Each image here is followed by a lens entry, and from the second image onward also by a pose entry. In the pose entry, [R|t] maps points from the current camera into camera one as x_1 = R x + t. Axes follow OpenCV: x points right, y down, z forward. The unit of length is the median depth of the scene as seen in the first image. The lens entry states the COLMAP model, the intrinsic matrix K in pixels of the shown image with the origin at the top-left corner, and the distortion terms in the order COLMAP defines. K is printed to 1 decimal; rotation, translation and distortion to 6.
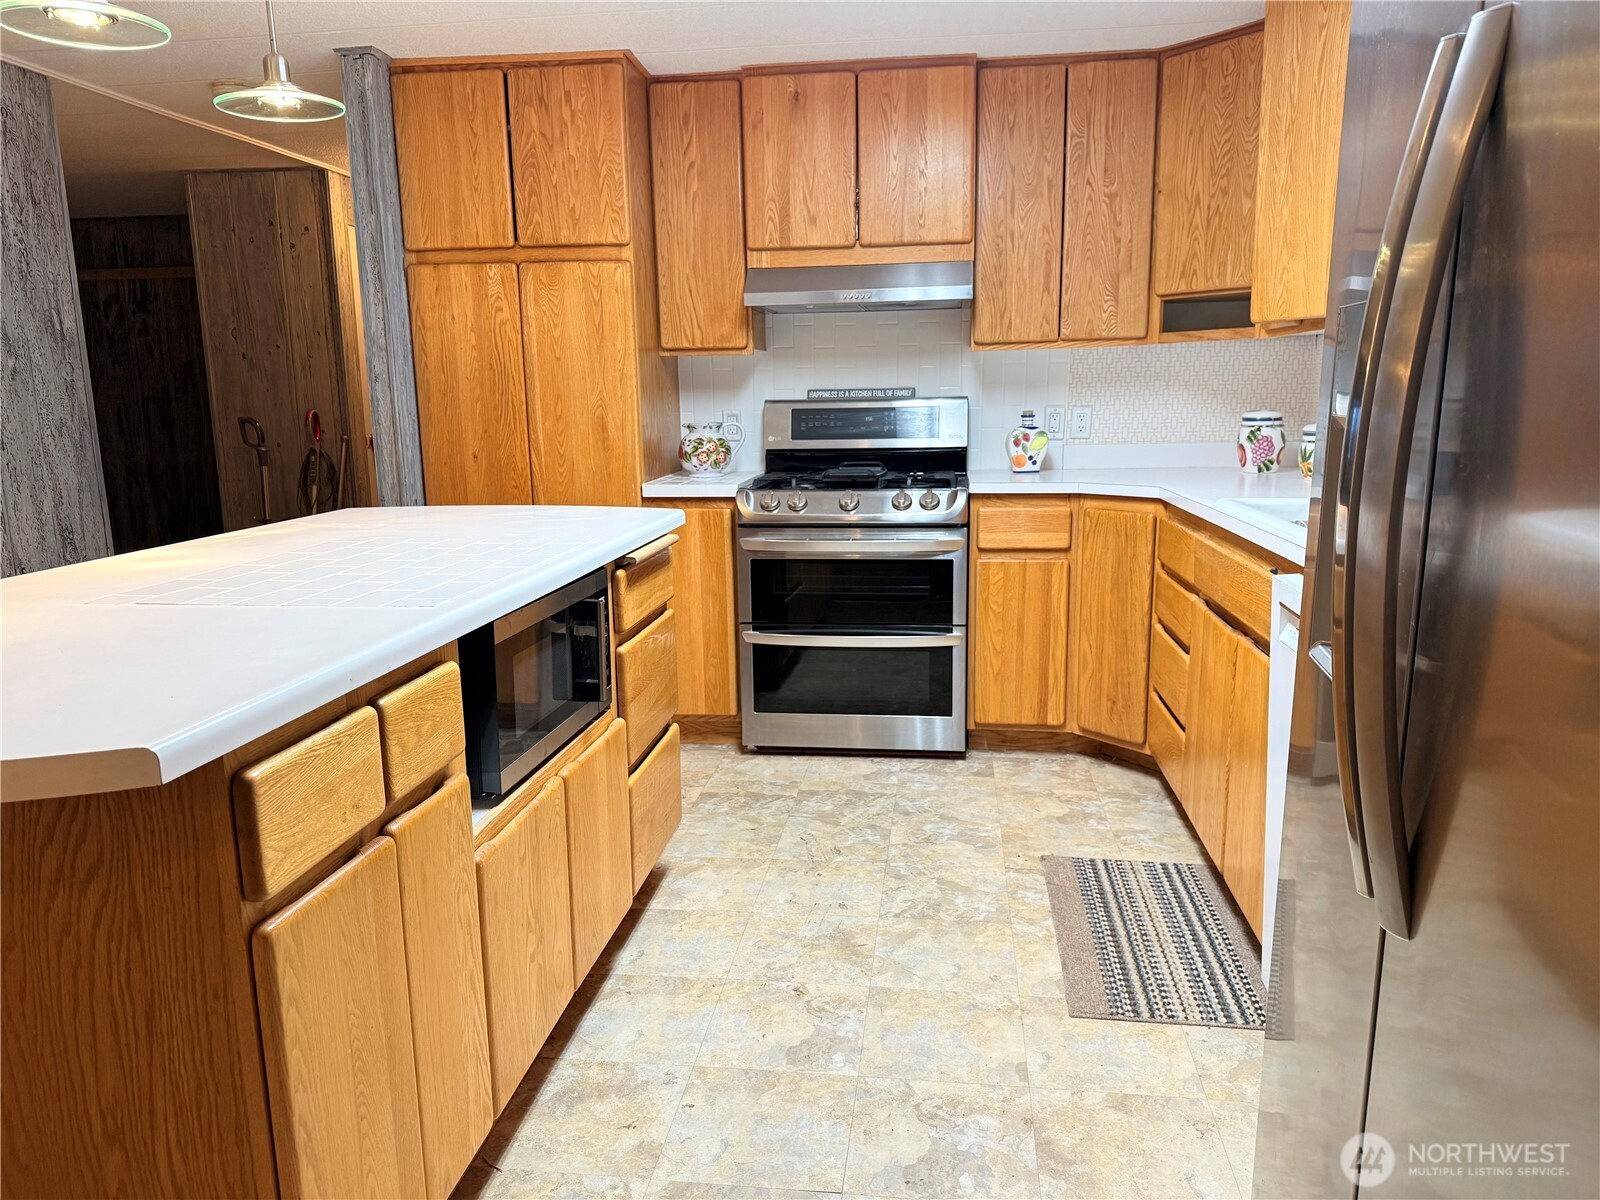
lens RADIAL K [[1133.6, 0, 800.4], [0, 1133.6, 598.6], [0, 0, 1]] dist [0.071244, -0.054599]
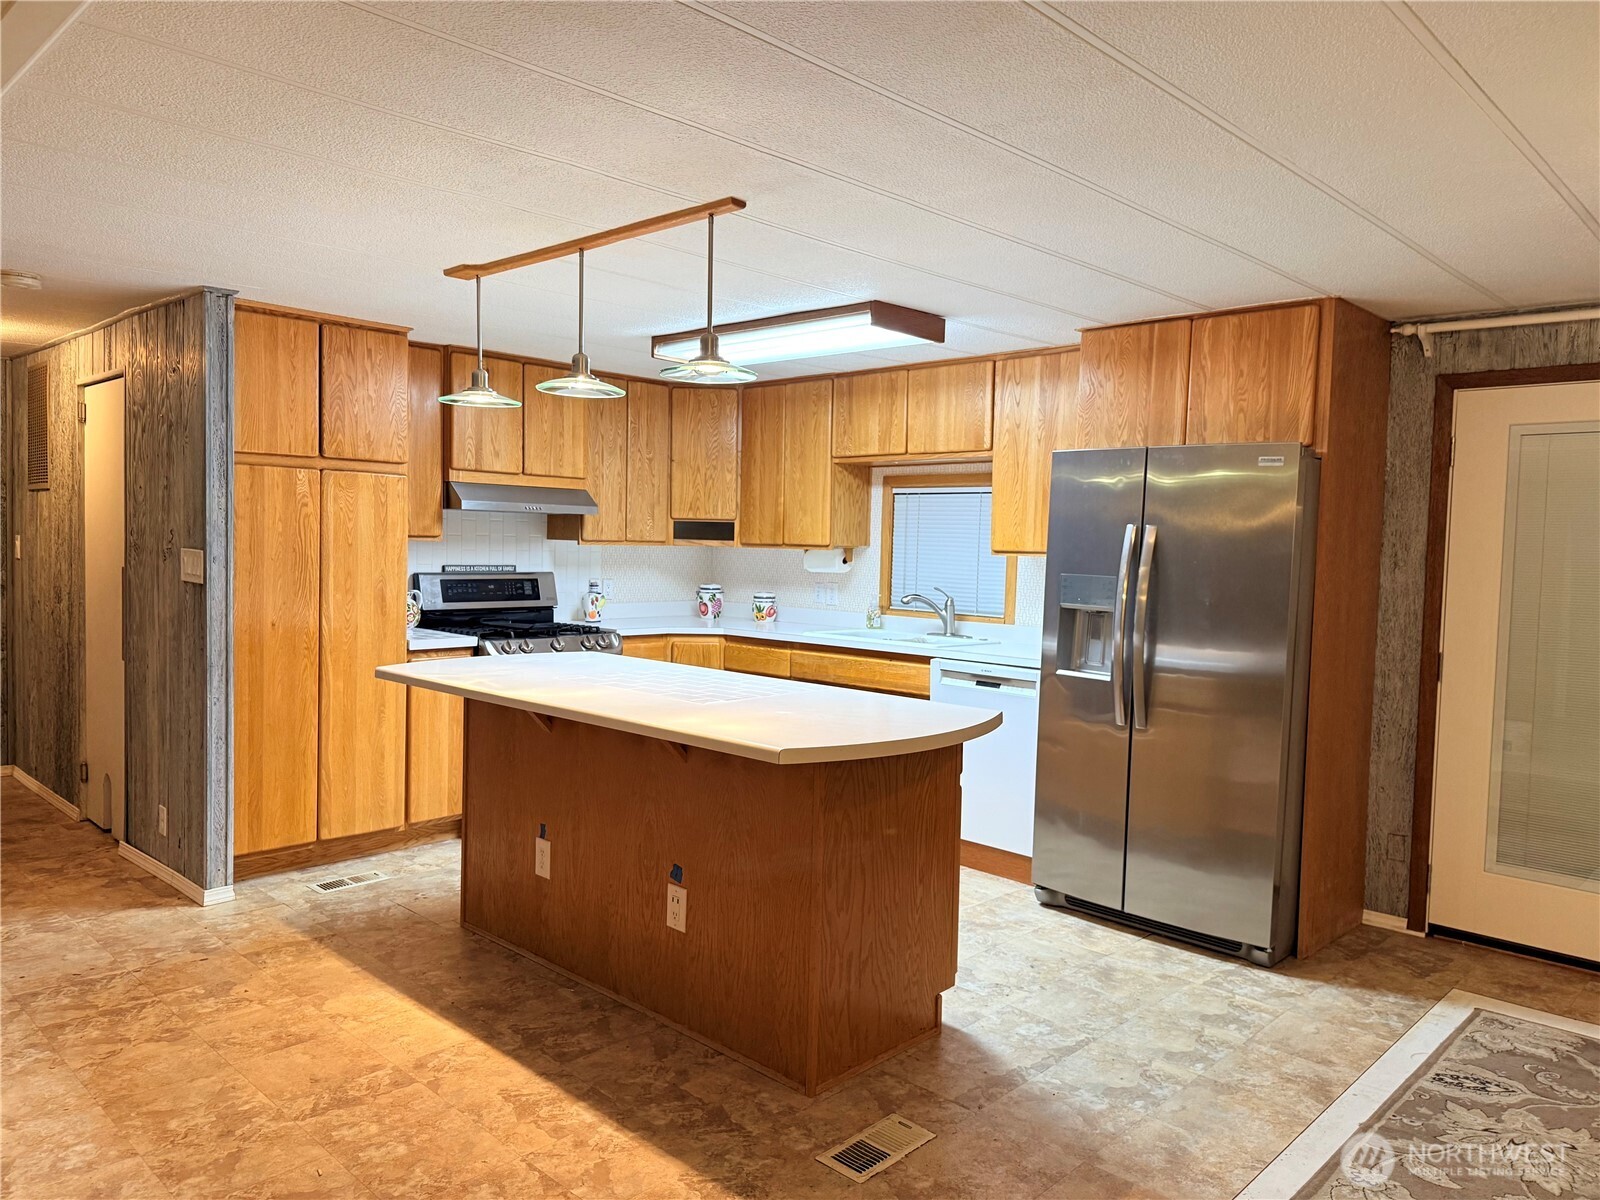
lens RADIAL K [[1133.6, 0, 794.5], [0, 1133.6, 602.7], [0, 0, 1]] dist [0.071244, -0.054599]
pose [[0.586036, -0.018245, 0.810080, -0.962808], [0.118597, 0.990911, -0.063479, -0.009124], [-0.801559, 0.133274, 0.582873, -0.121047]]
